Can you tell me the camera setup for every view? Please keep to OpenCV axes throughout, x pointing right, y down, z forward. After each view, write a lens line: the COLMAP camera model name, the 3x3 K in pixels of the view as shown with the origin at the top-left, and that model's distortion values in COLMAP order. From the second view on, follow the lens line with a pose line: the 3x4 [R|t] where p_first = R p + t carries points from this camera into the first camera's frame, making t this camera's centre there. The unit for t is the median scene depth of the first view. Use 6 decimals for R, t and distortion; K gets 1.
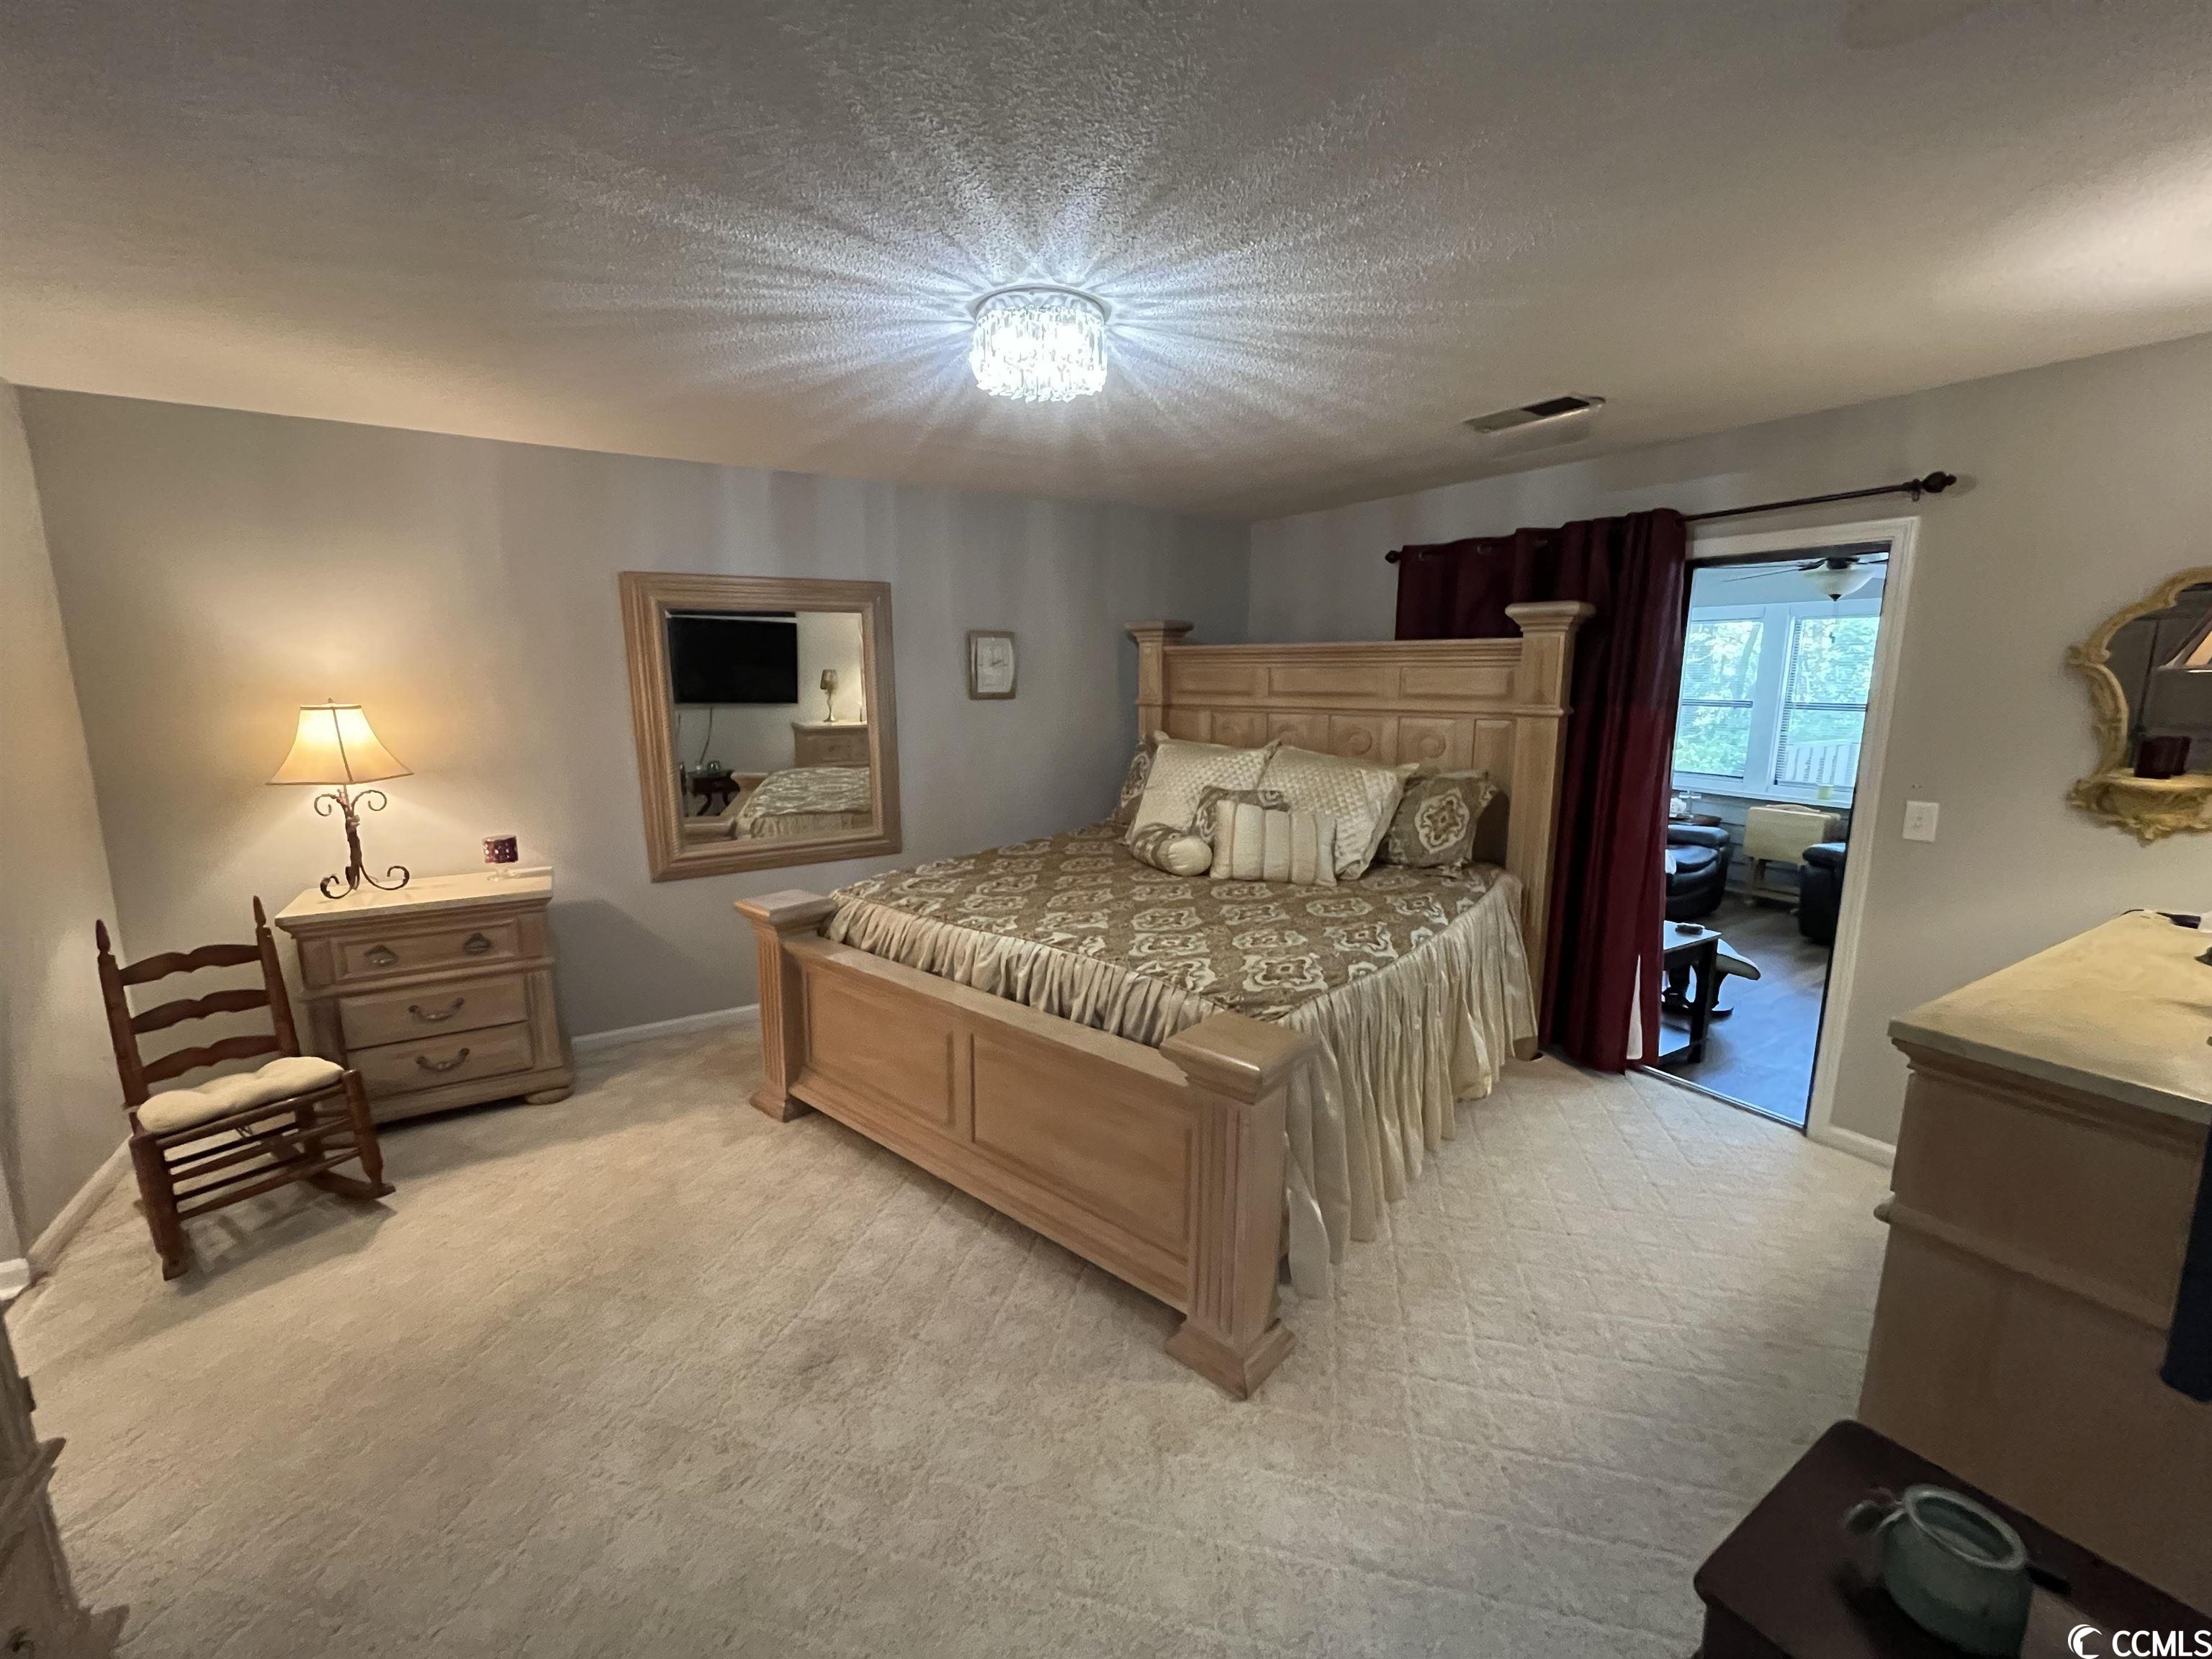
lens RADIAL K [[897.3, 0, 1100.5], [0, 897.3, 825.0], [0, 0, 1]] dist [0.001641, -0.000474]
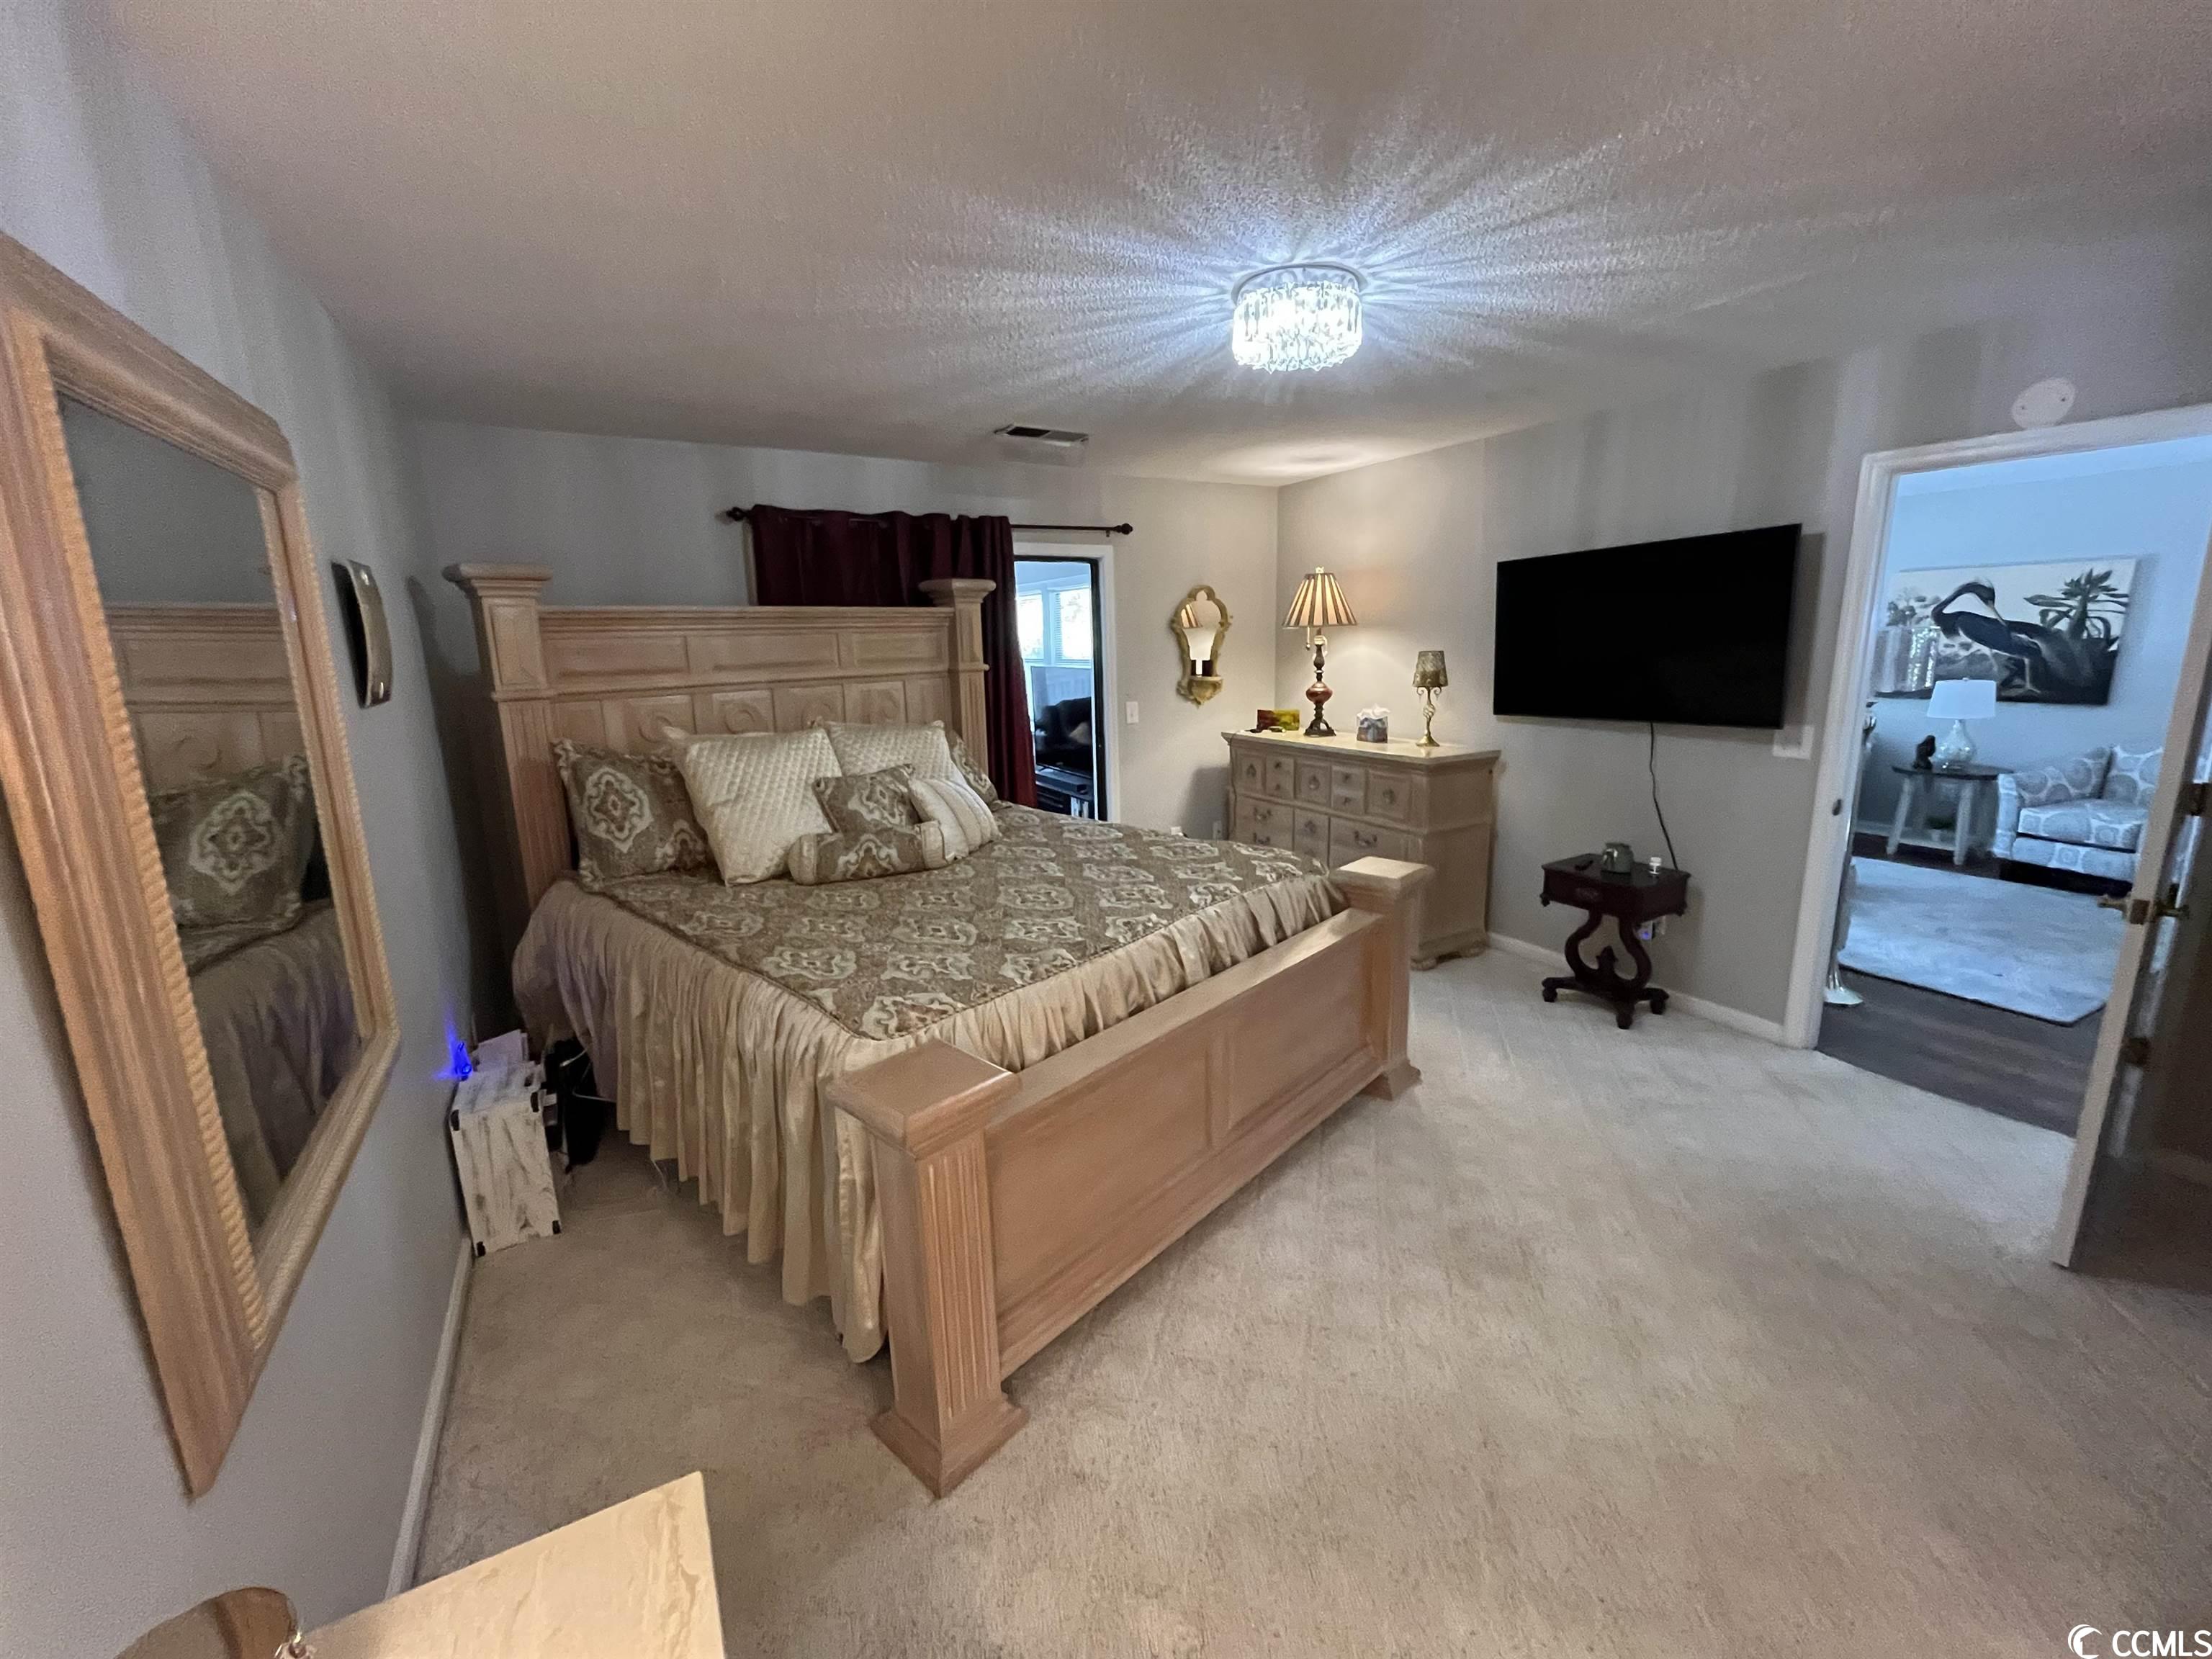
lens RADIAL K [[897.3, 0, 1101.5], [0, 897.3, 826.7], [0, 0, 1]] dist [0.001641, -0.000474]
pose [[0.038669, -0.210700, 0.976786, -0.861100], [0.191338, 0.960990, 0.199718, -0.145468], [-0.980762, 0.179174, 0.077476, 0.865395]]
